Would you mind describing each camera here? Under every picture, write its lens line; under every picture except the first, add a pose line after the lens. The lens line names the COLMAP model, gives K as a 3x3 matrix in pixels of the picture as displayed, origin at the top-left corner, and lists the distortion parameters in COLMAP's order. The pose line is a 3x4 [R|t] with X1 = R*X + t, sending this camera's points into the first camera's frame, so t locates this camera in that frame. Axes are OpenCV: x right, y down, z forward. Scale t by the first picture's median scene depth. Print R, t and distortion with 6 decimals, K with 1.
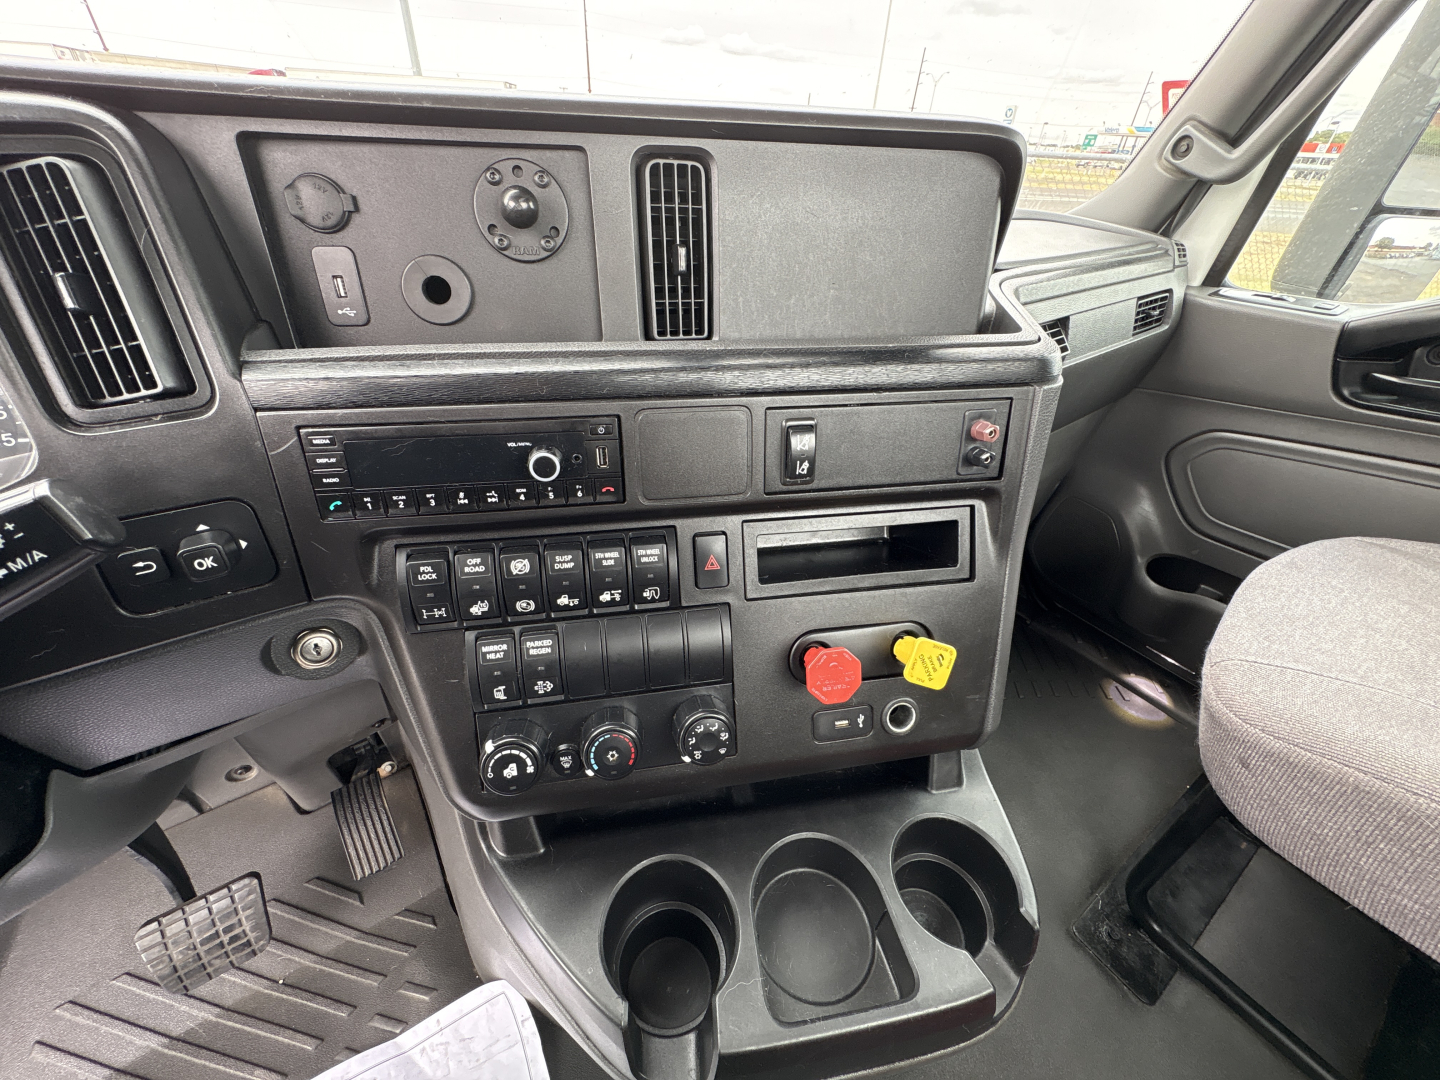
lens RADIAL K [[577.8, 0, 715.5], [0, 577.8, 546.0], [0, 0, 1]] dist [0.000484, -0.000095]
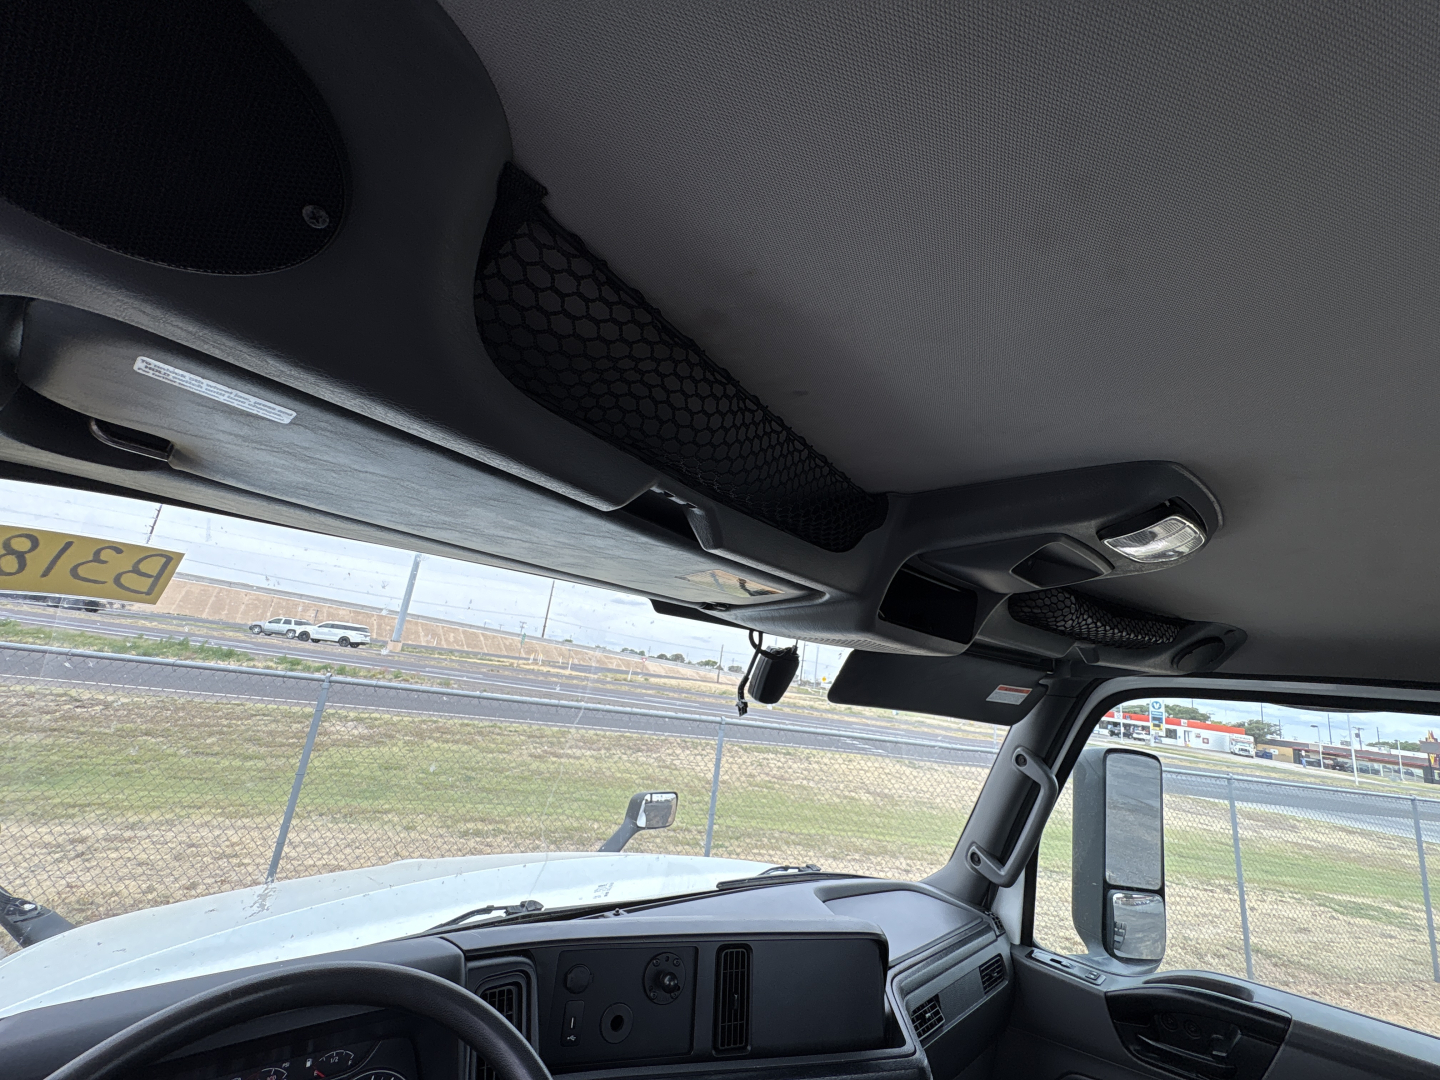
lens RADIAL K [[577.8, 0, 715.5], [0, 577.8, 546.0], [0, 0, 1]] dist [0.000484, -0.000095]
pose [[0.988926, 0.108211, 0.101566, -0.257351], [0.000882, 0.680068, -0.733149, -0.051002], [-0.148406, 0.725120, 0.672441, -0.759092]]
